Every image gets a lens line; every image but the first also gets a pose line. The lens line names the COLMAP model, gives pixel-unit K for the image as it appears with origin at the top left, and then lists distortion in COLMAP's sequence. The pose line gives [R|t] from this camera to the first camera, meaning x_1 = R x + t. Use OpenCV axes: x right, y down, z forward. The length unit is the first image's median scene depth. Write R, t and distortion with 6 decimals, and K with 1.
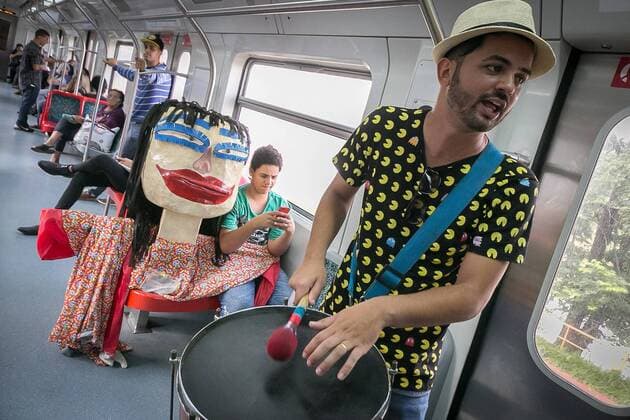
lens RADIAL K [[433.9, 0, 313.3], [0, 433.9, 208.6], [0, 0, 1]] dist [0.005922, 0.008020]
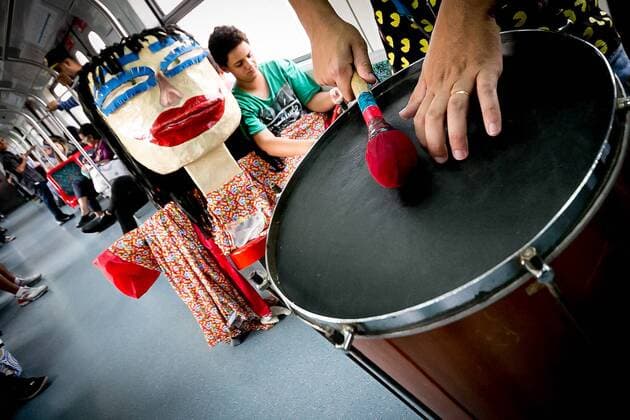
lens RADIAL K [[433.9, 0, 313.3], [0, 433.9, 208.6], [0, 0, 1]] dist [0.005922, 0.008020]
pose [[0.685218, -0.684836, -0.247944, -0.015973], [0.727170, 0.662526, 0.179674, 0.087162], [0.041222, -0.303413, 0.951967, 0.188583]]
